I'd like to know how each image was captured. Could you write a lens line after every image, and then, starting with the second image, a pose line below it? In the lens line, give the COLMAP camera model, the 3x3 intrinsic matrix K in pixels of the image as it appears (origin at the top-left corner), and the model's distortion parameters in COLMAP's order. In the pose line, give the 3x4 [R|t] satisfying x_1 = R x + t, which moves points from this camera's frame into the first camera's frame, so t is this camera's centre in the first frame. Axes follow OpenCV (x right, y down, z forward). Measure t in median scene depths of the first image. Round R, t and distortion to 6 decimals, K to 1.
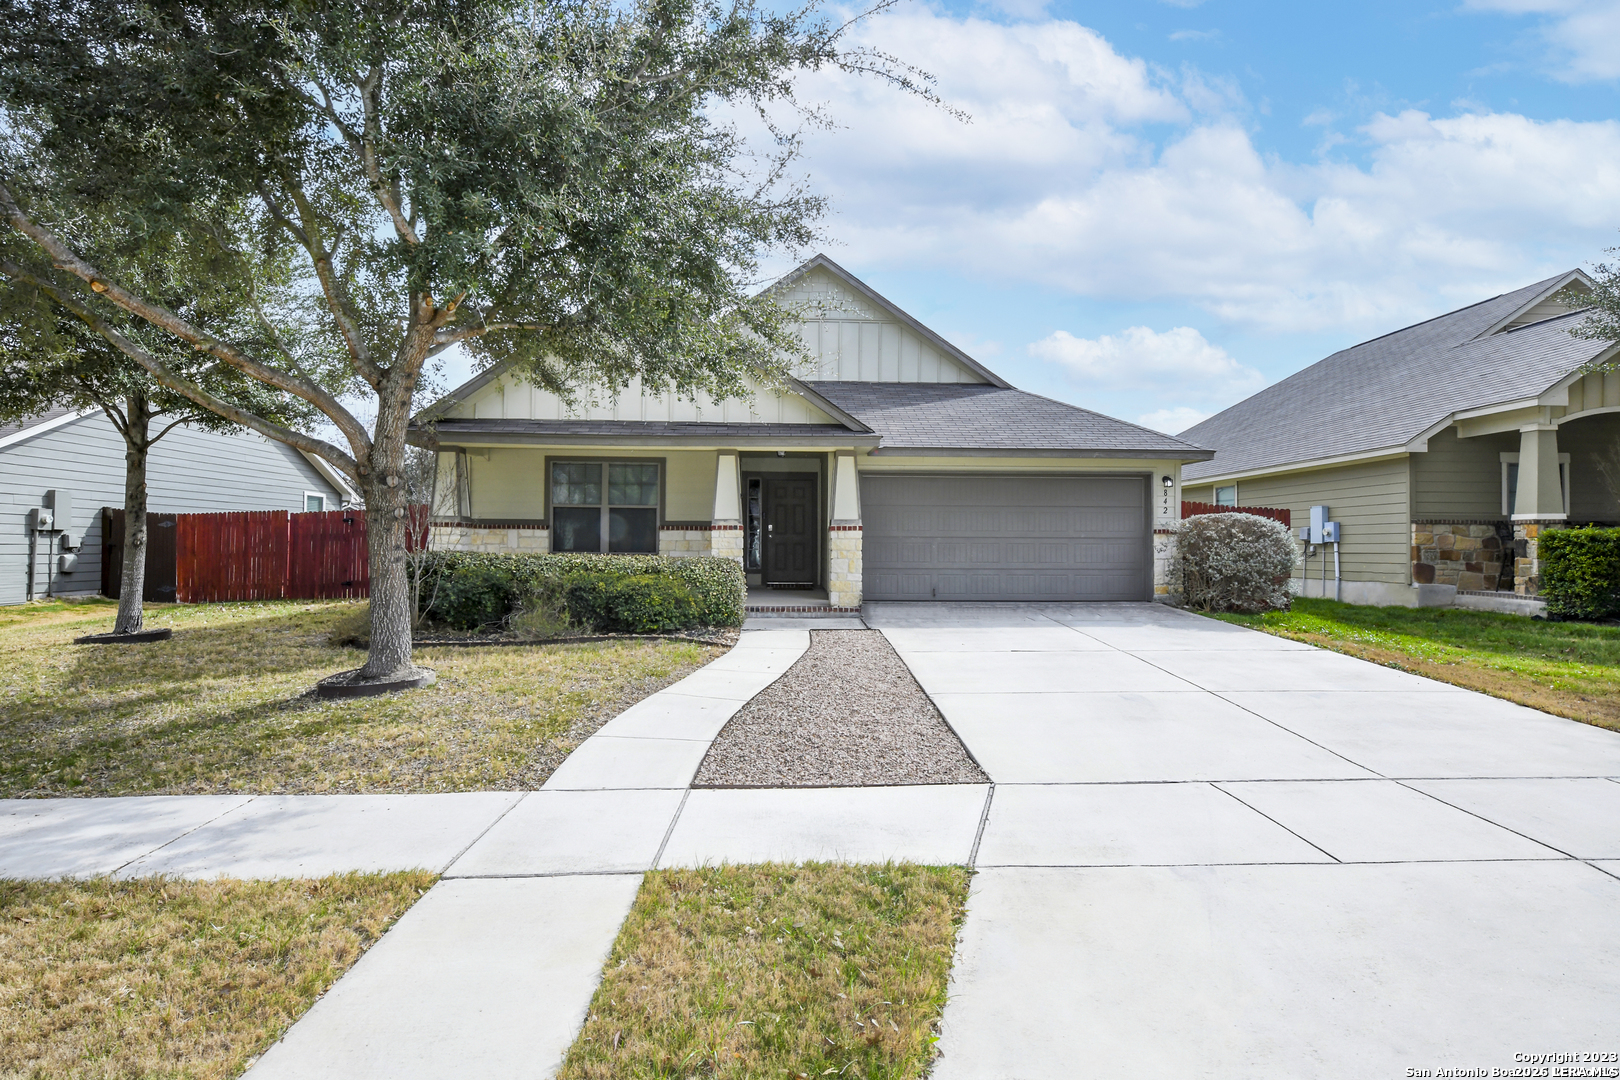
lens RADIAL K [[829.4, 0, 818.0], [0, 829.4, 539.9], [0, 0, 1]] dist [-0.000672, 0.000044]
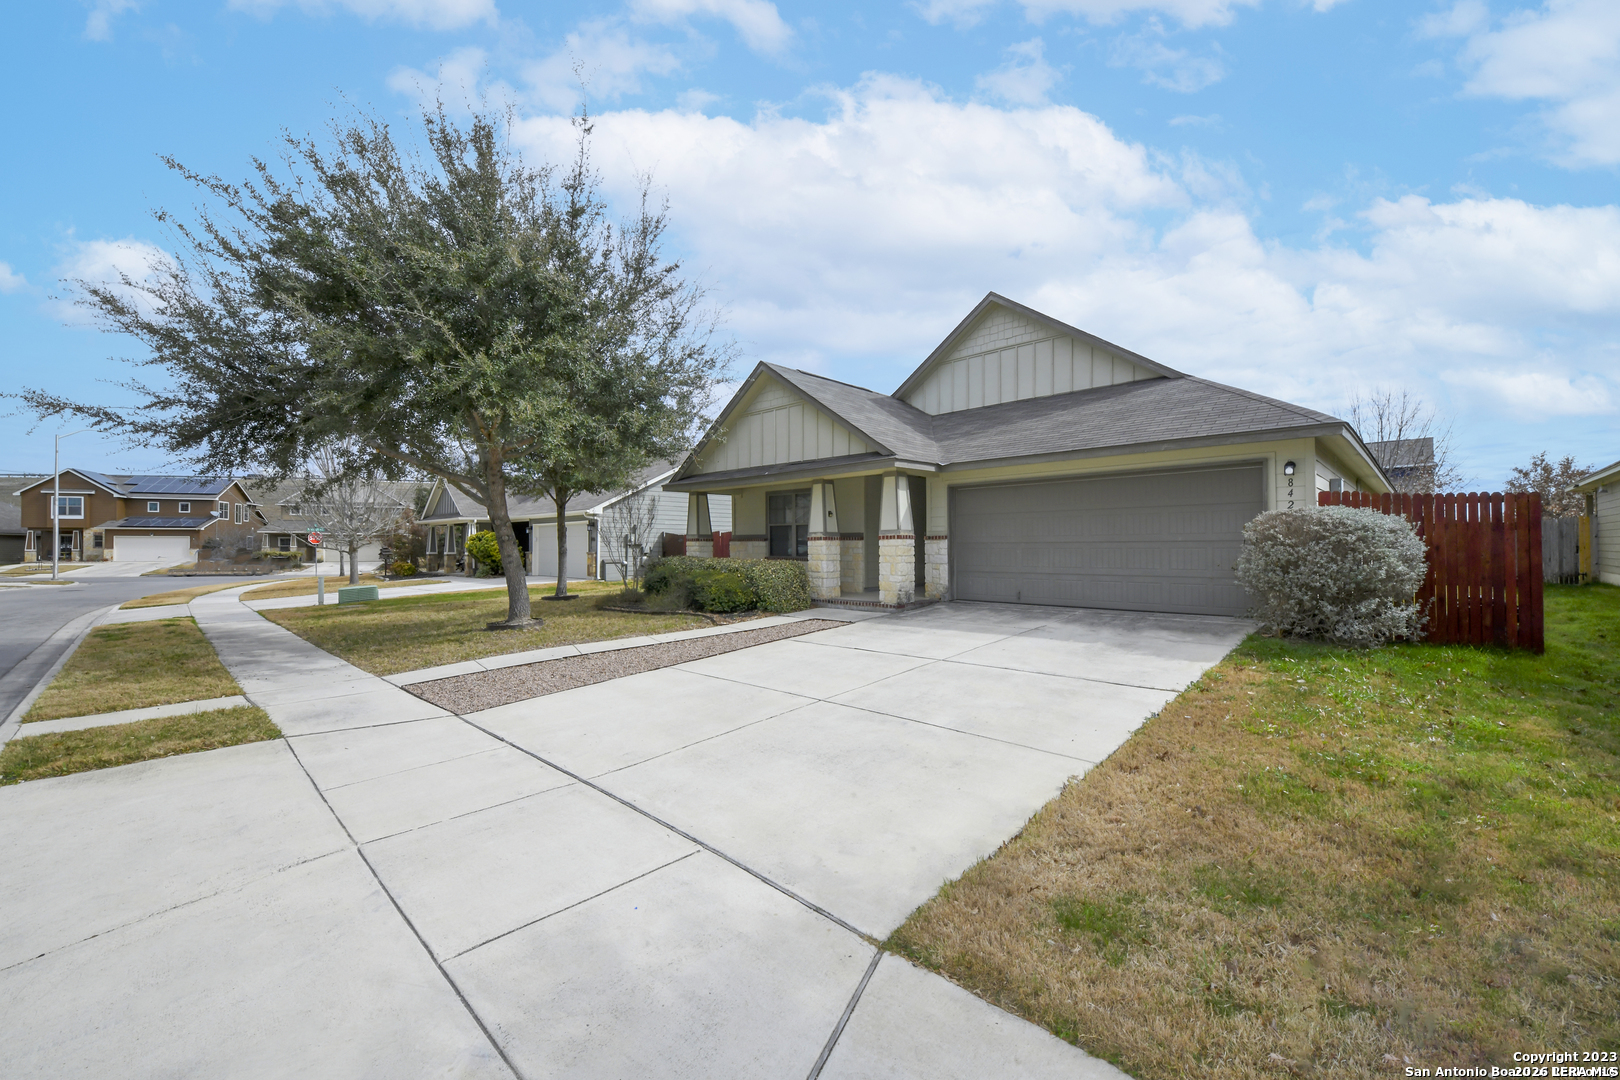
lens RADIAL K [[636.9, 0, 807.9], [0, 636.9, 544.4], [0, 0, 1]] dist [-0.000096, -0.000145]
pose [[0.685846, -0.011116, -0.727662, 0.545229], [0.012653, 0.999914, -0.003350, -0.001756], [0.727637, -0.006909, 0.685928, 0.257680]]
